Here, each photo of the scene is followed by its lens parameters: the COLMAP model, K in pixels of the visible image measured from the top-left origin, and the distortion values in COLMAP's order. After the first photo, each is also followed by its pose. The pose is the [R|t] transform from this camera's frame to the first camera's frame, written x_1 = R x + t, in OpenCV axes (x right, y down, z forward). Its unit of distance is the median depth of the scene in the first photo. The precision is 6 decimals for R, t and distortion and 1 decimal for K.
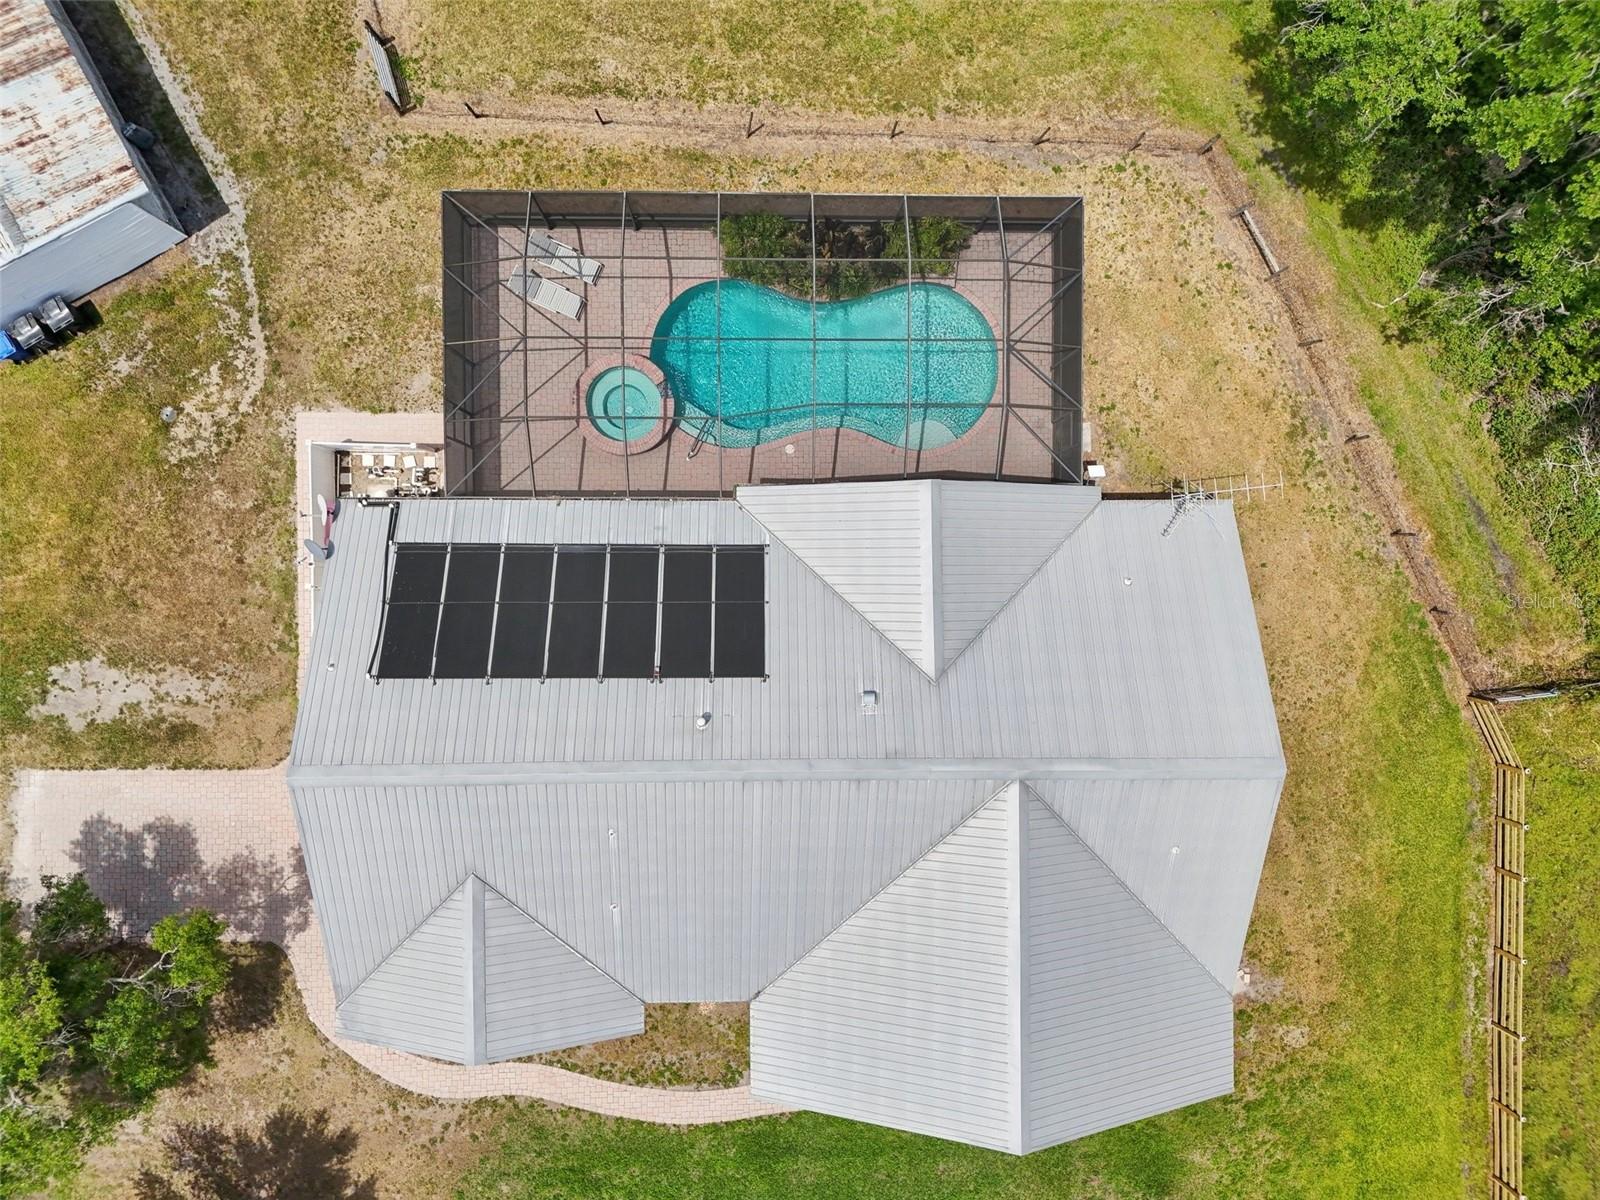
lens RADIAL K [[1185.7, 0, 799.6], [0, 1185.7, 634.5], [0, 0, 1]] dist [0.081753, -0.083364]
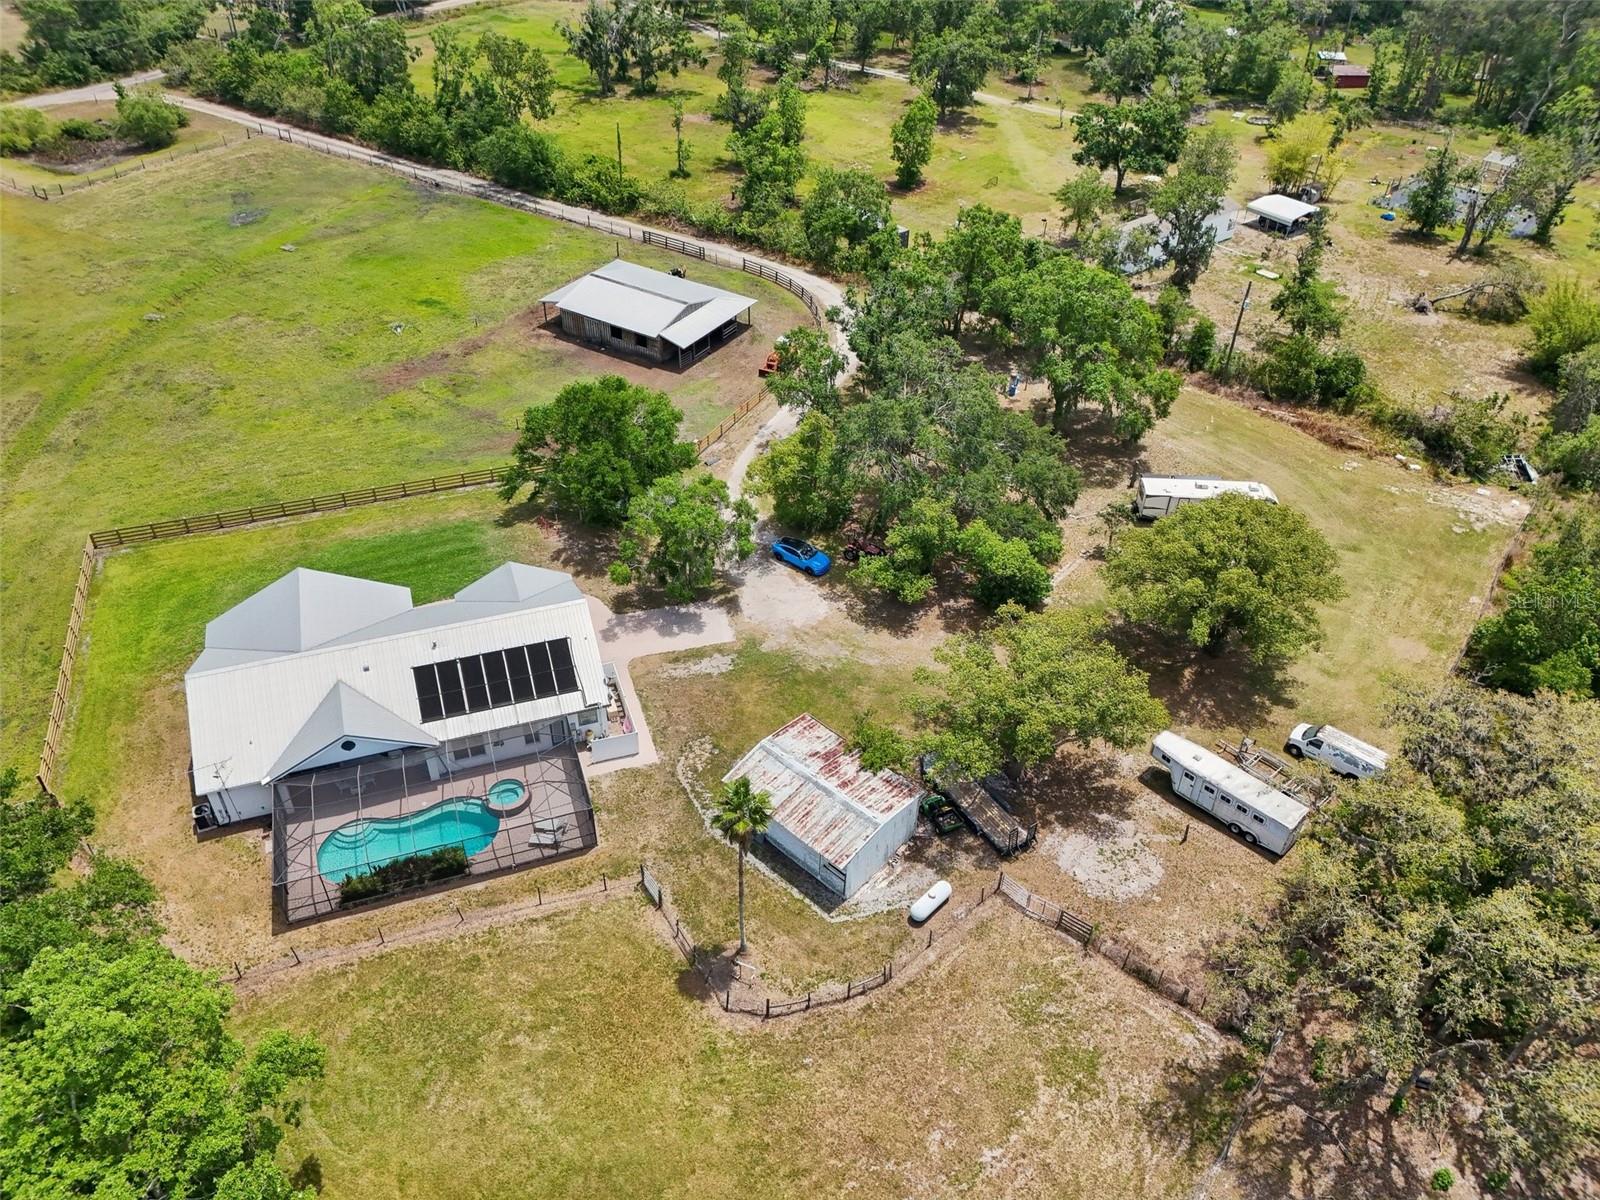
lens RADIAL K [[1185.7, 0, 805.1], [0, 1185.7, 605.2], [0, 0, 1]] dist [0.081753, -0.083364]
pose [[-0.943978, 0.164522, -0.286073, -0.094476], [-0.325210, -0.611043, 0.721710, -1.666093], [-0.056066, 0.774312, 0.630315, -0.612466]]
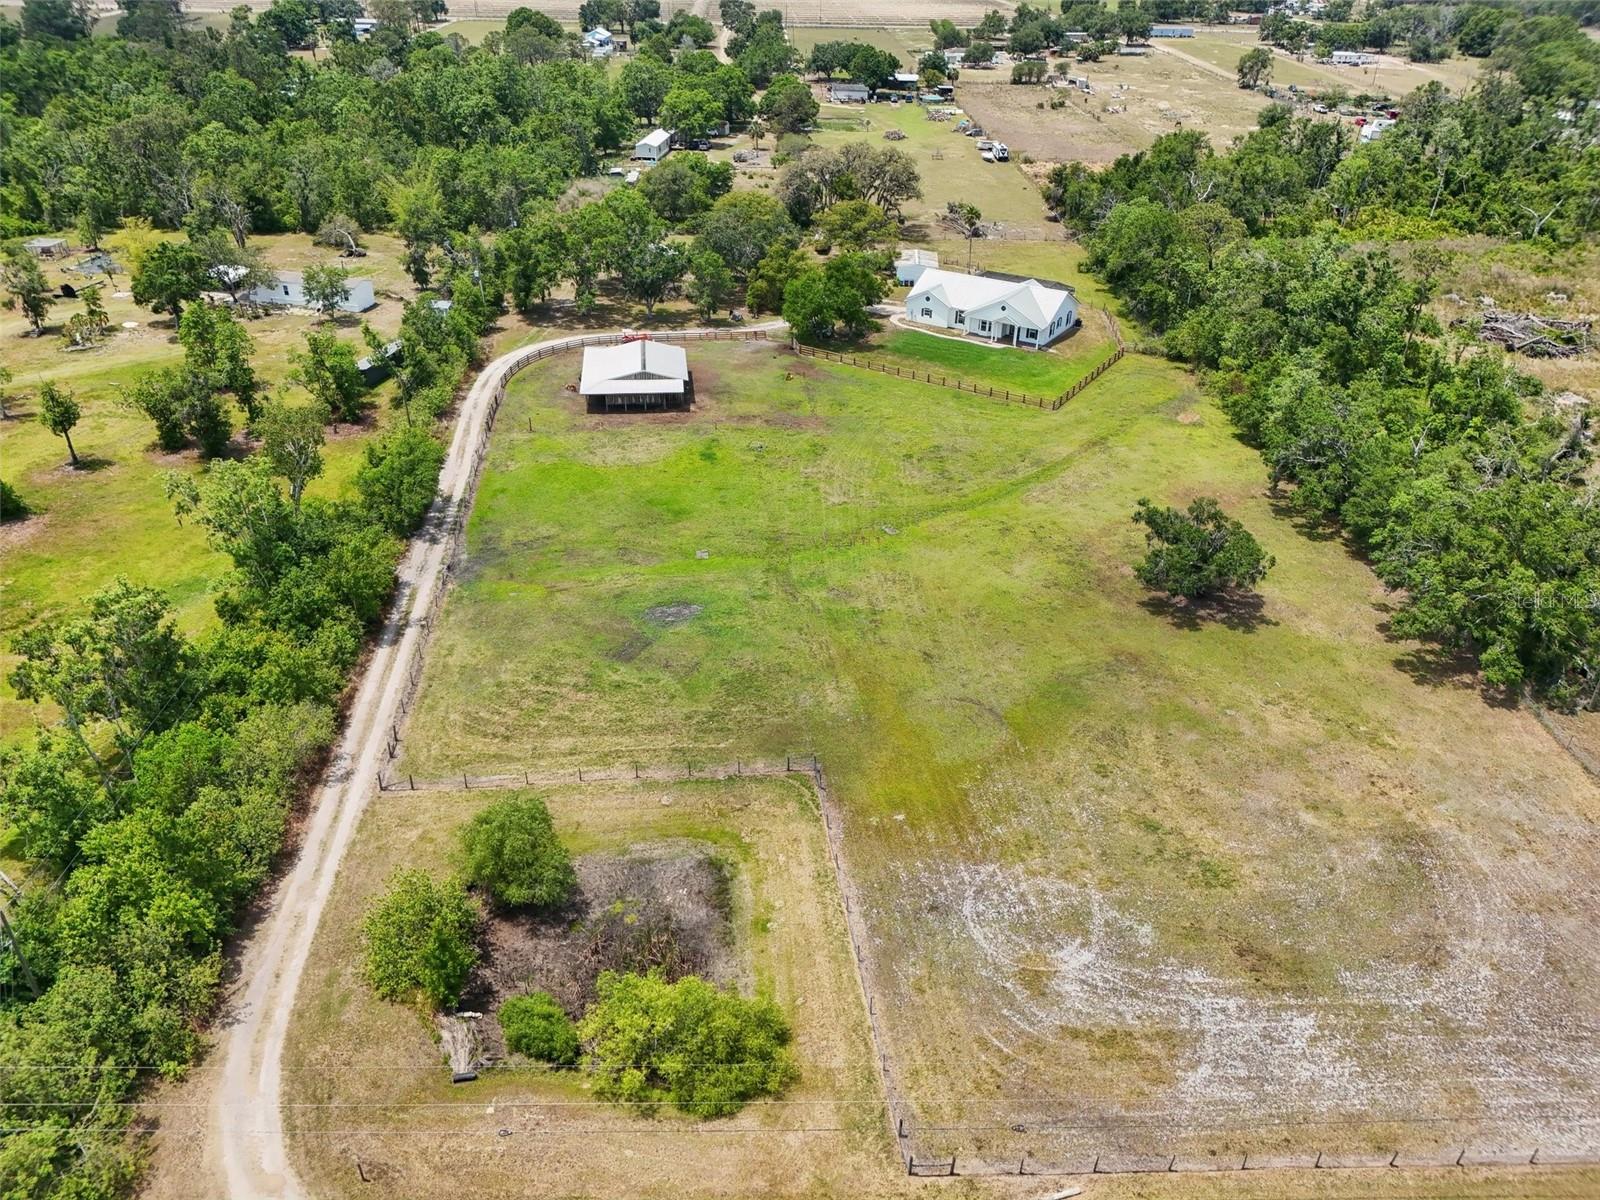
lens RADIAL K [[1185.7, 0, 808.3], [0, 1185.7, 607.1], [0, 0, 1]] dist [0.081753, -0.083364]
pose [[0.848285, 0.242872, -0.470558, 2.134634], [-0.529535, 0.385347, -0.755712, 5.101495], [-0.002213, 0.890237, 0.455493, -0.325112]]
